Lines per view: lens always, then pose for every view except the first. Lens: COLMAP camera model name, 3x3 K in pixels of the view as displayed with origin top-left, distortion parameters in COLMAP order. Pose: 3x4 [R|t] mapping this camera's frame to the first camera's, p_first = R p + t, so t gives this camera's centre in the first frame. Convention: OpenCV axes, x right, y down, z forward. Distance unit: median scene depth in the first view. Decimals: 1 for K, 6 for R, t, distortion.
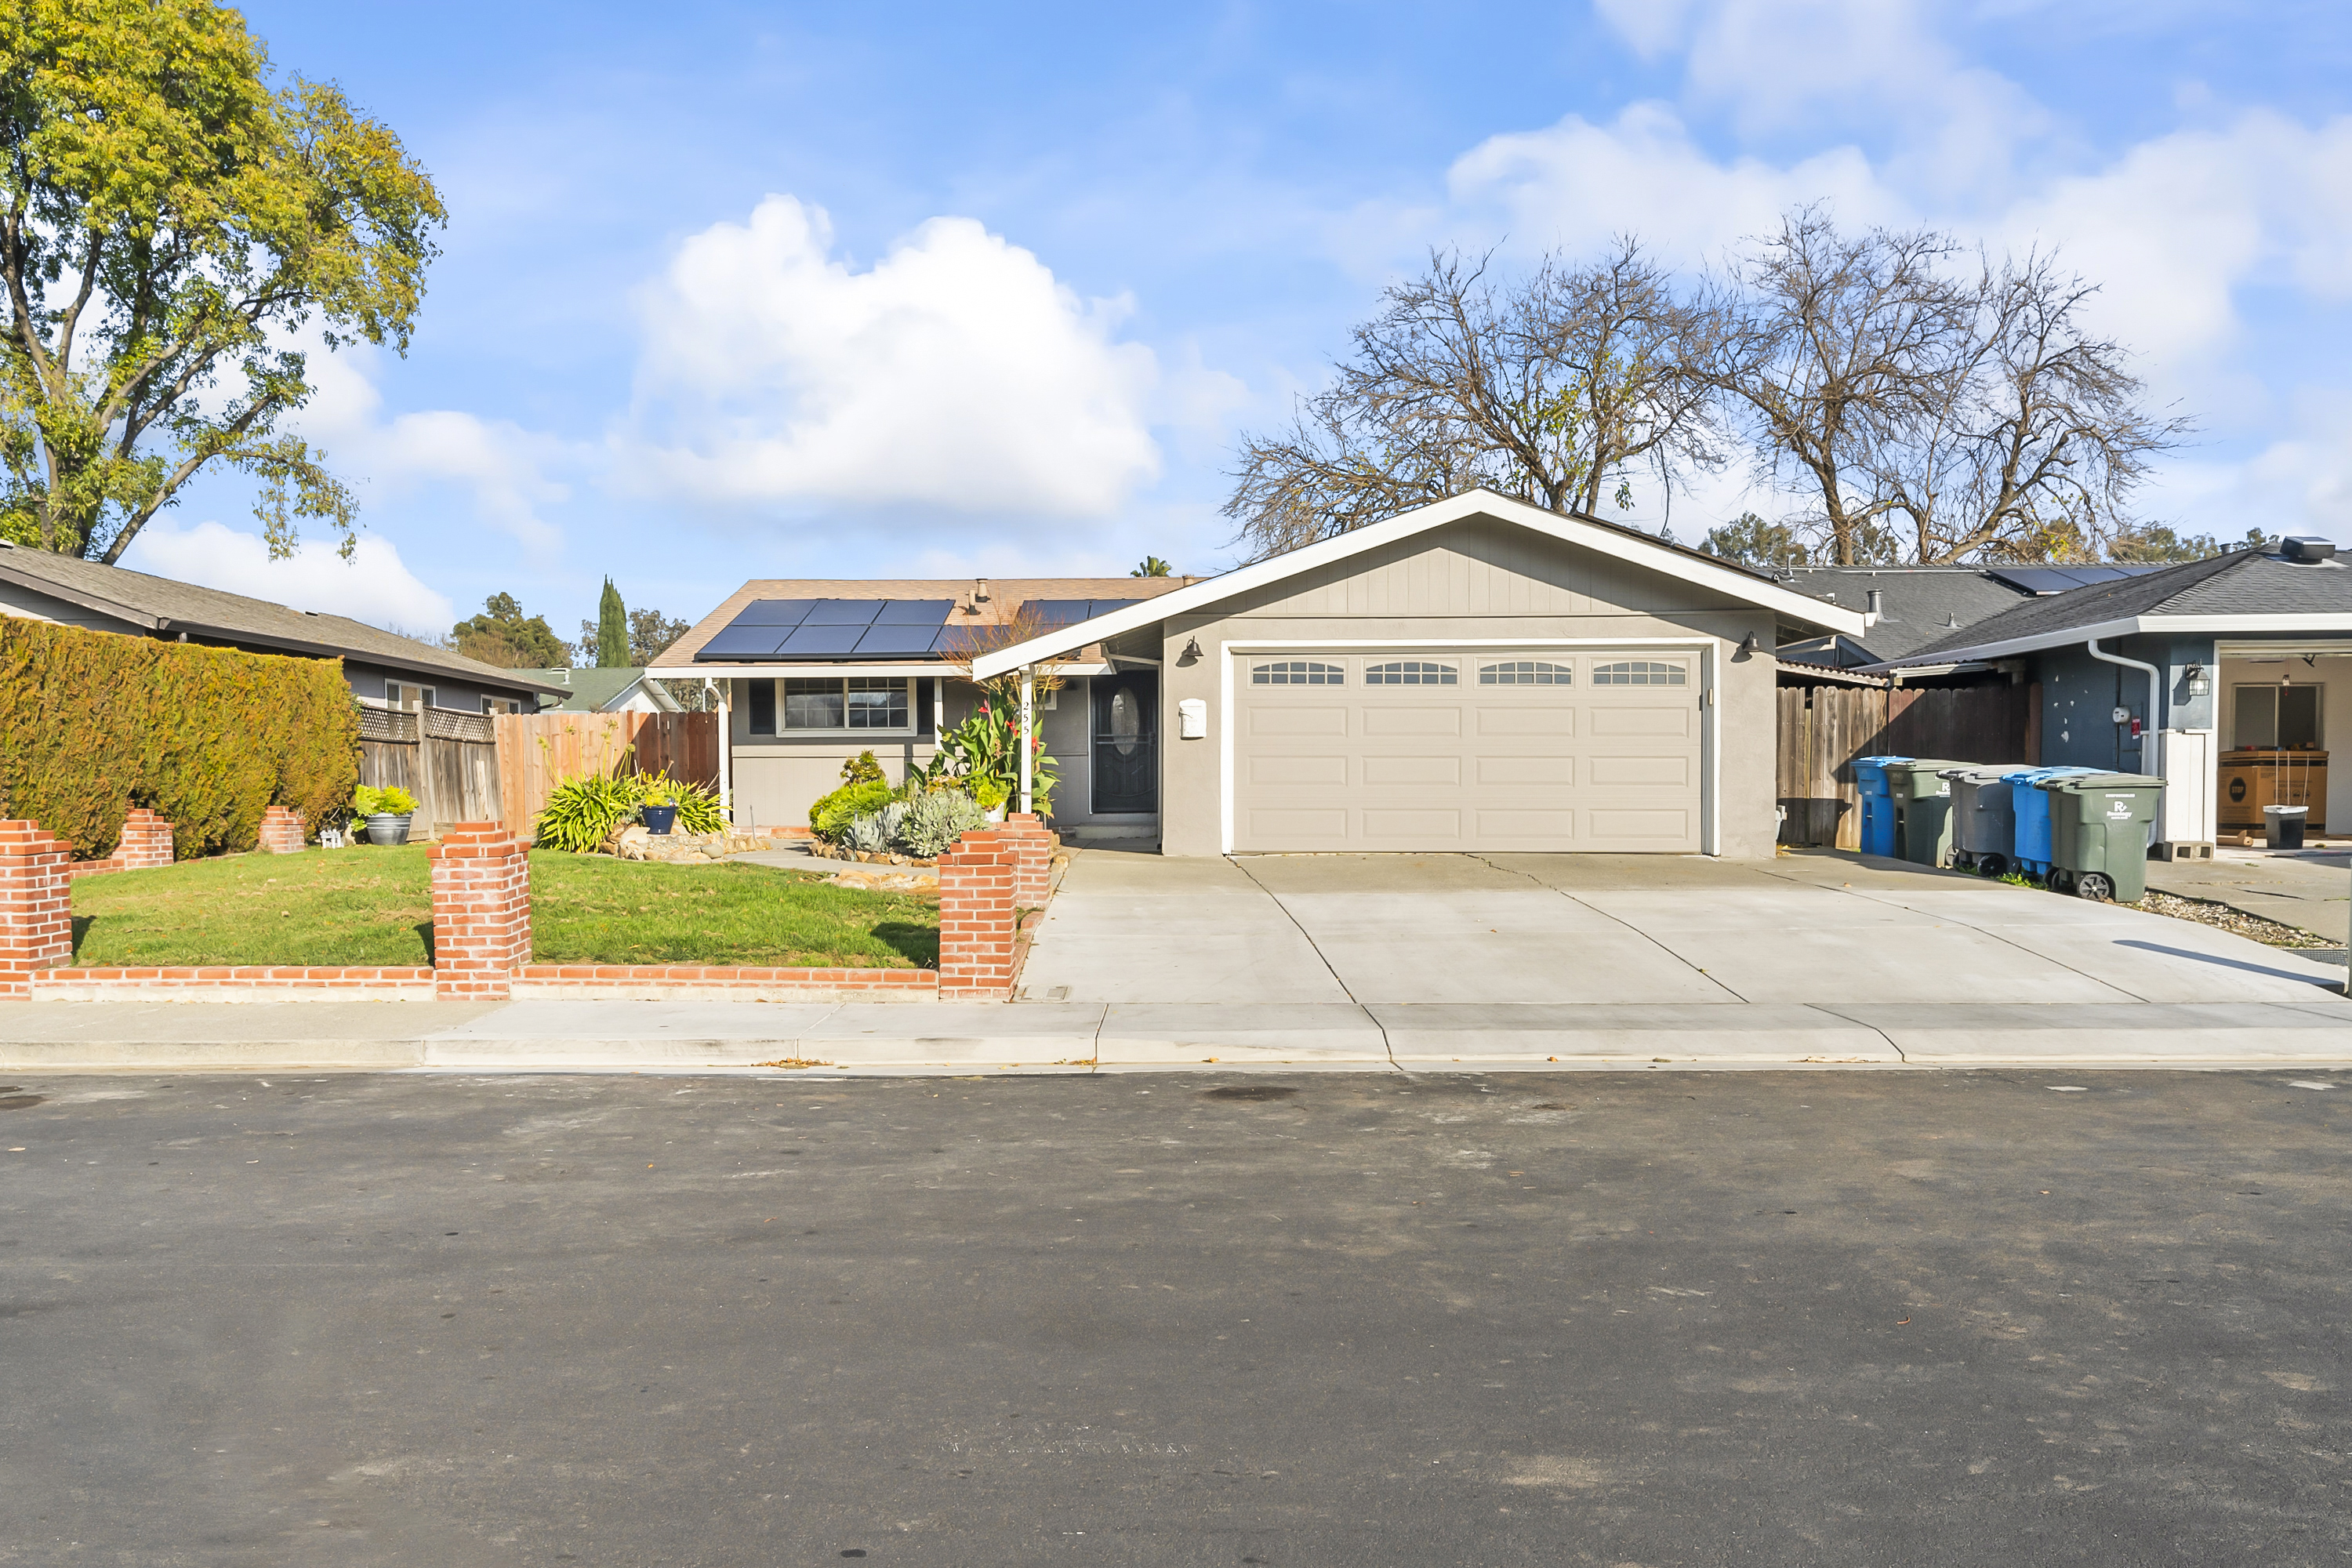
lens RADIAL K [[1702.4, 0, 1160.1], [0, 1702.4, 858.4], [0, 0, 1]] dist [0.013878, -0.005411]
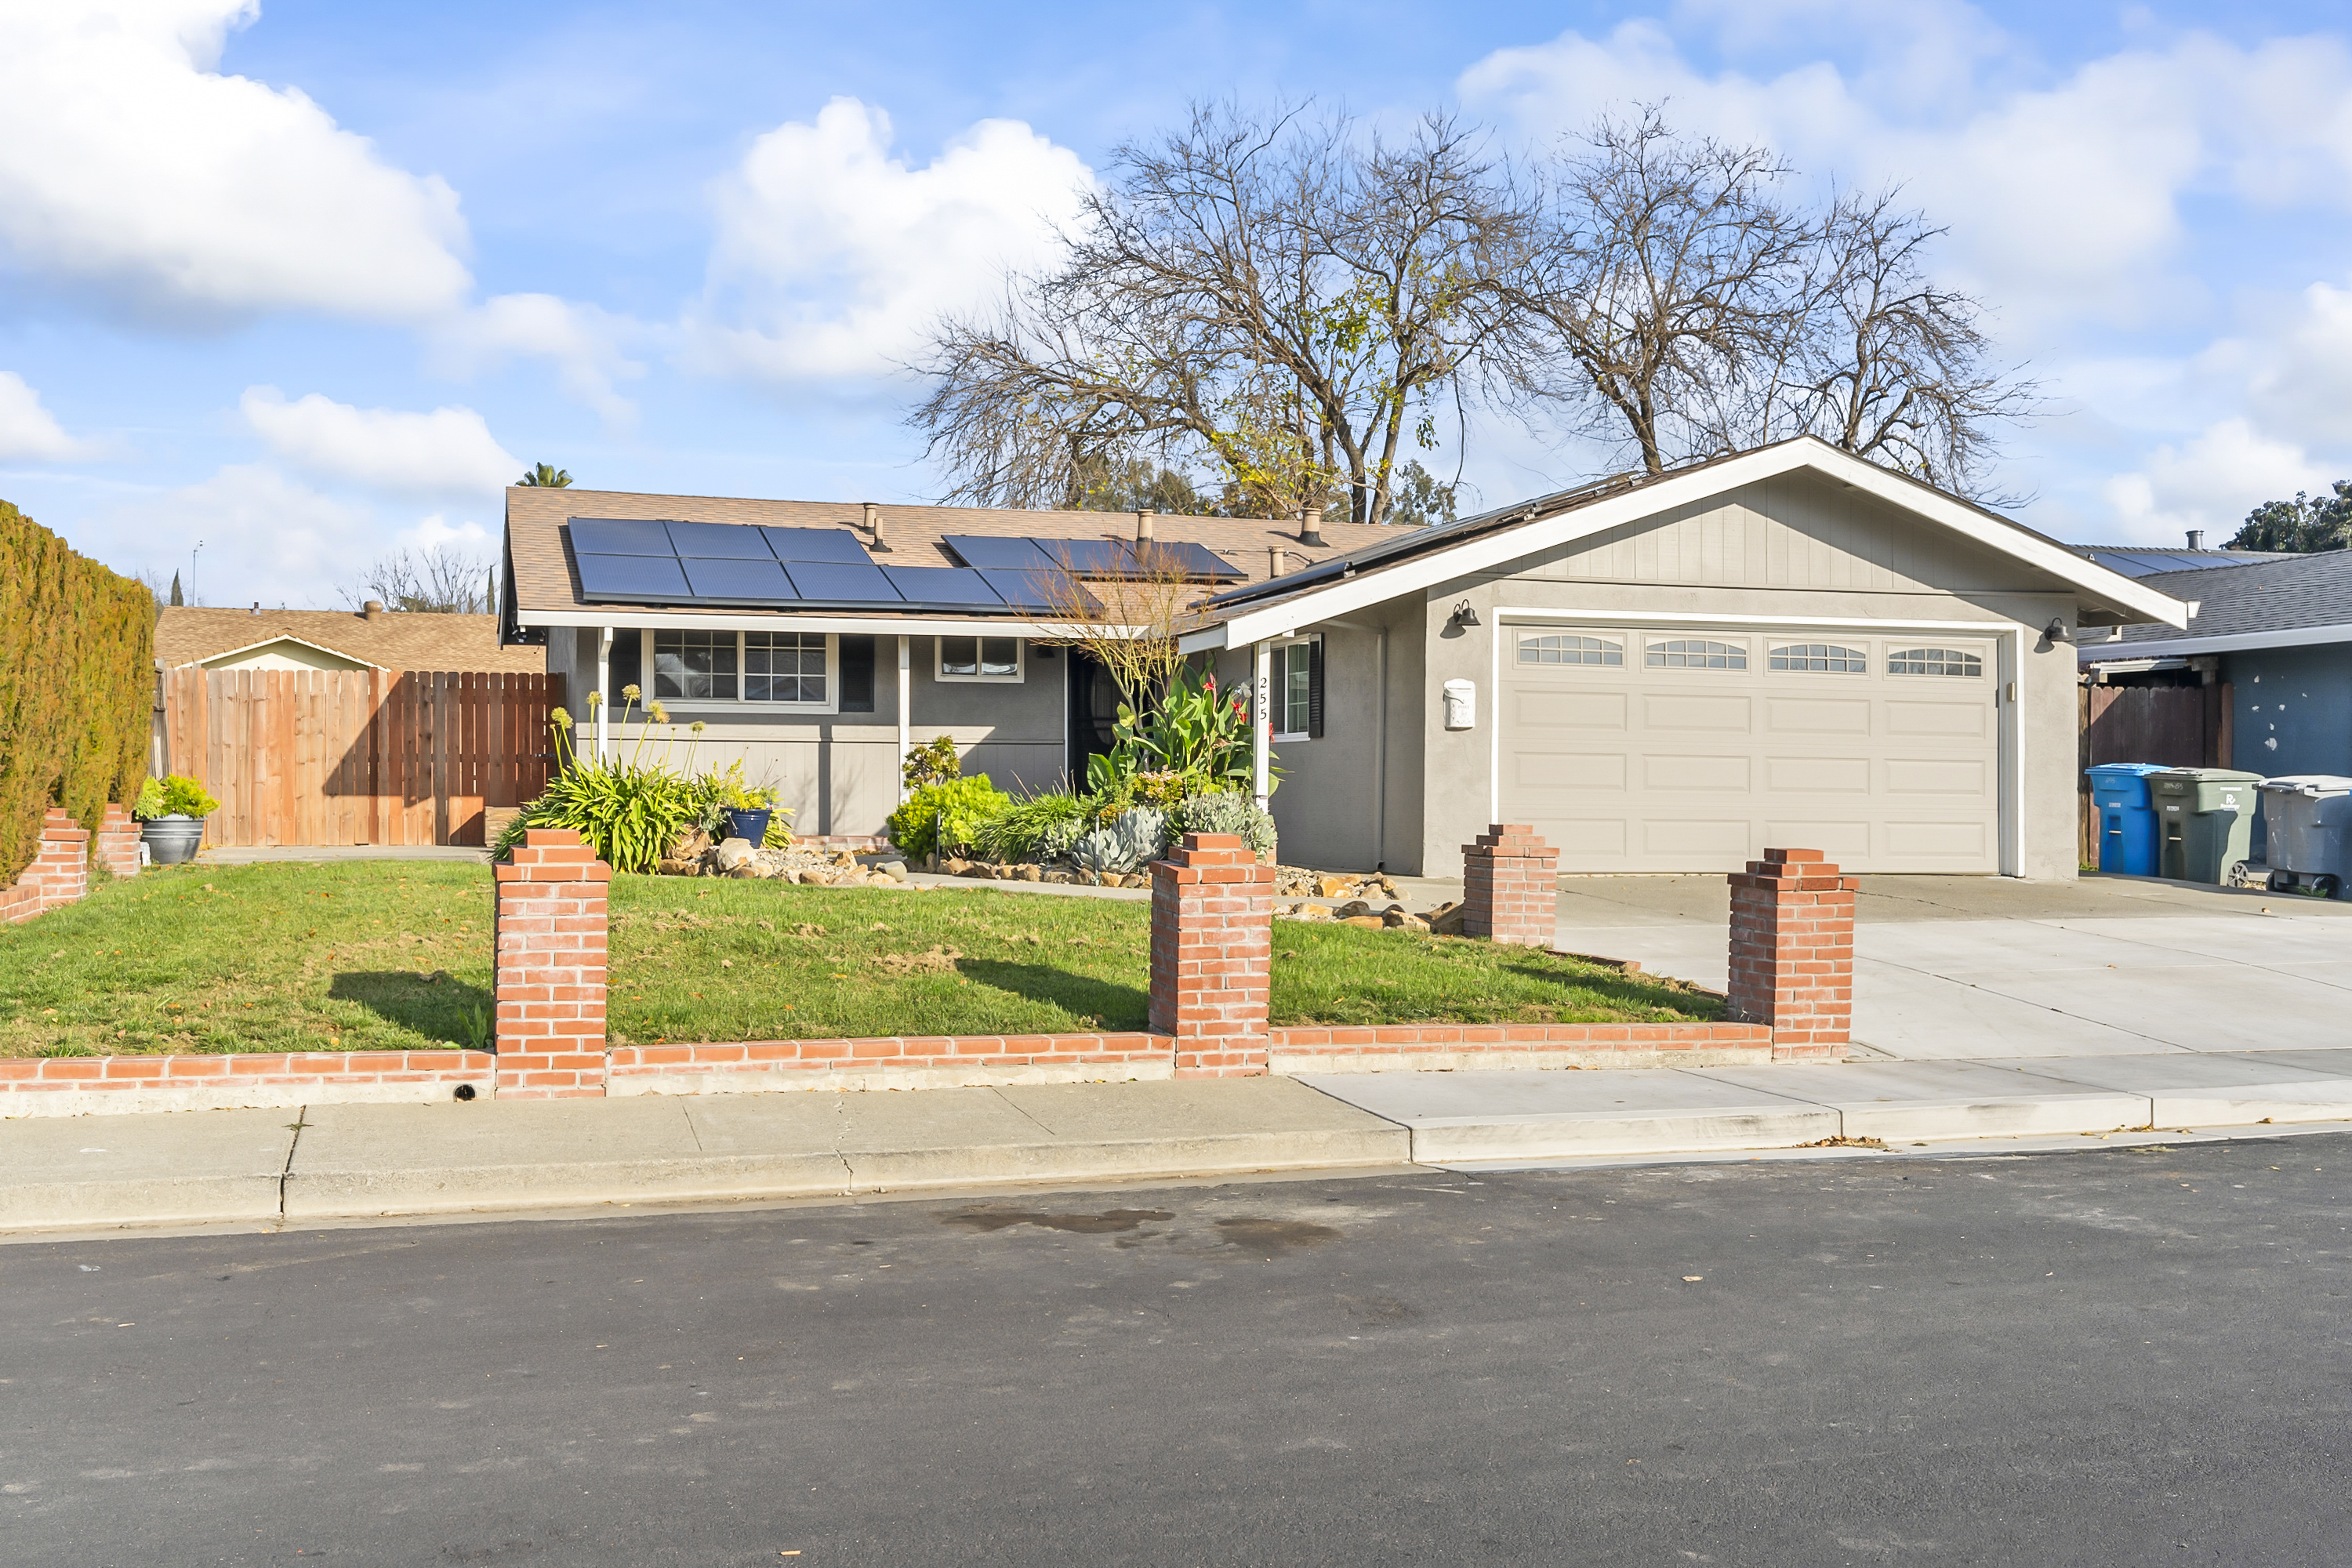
lens RADIAL K [[2264.0, 0, 1181.2], [0, 2264.0, 786.8], [0, 0, 1]] dist [0.021937, 0.000000]
pose [[0.951508, 0.010948, 0.307428, -0.422891], [0.001443, 0.999197, -0.040049, -0.001762], [-0.307620, 0.038550, 0.950728, 0.041560]]
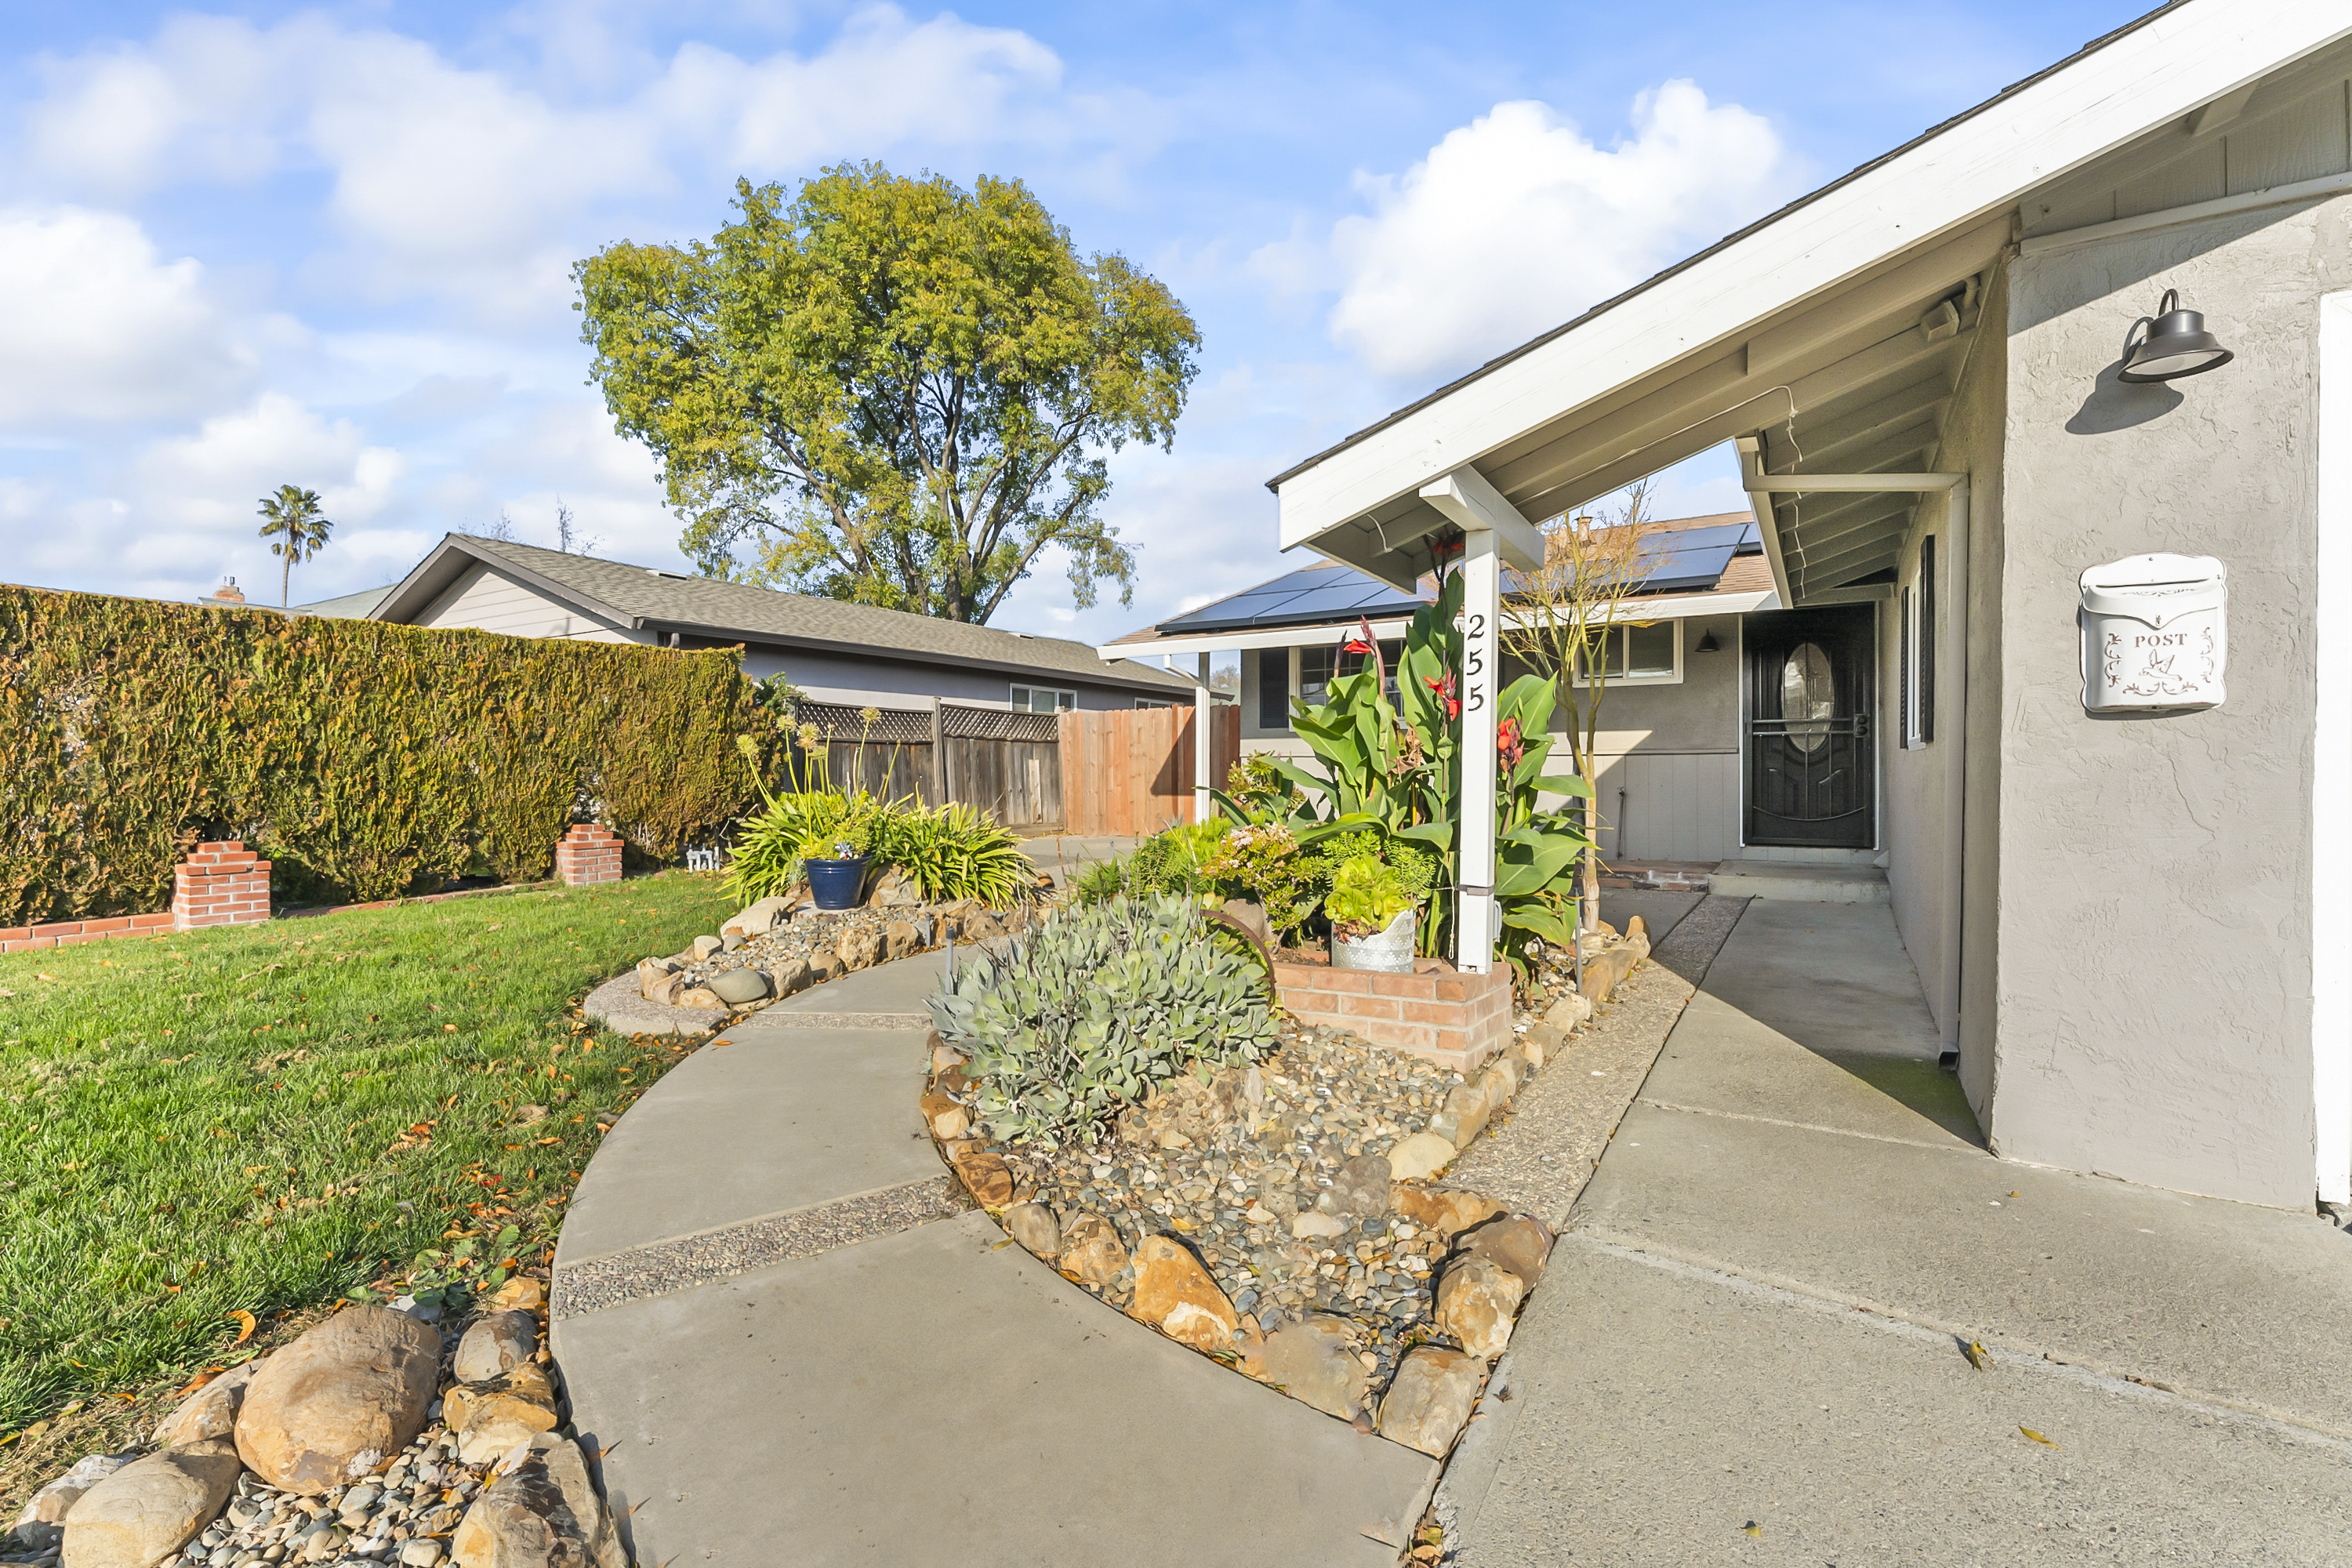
lens RADIAL K [[1033.3, 0, 1166.8], [0, 1033.3, 774.5], [0, 0, 1]] dist [-0.000640, 0.000265]
pose [[0.843682, 0.009048, -0.536767, -0.020734], [-0.025690, 0.999393, -0.023533, -0.053705], [0.536228, 0.033644, 0.843402, 0.789318]]
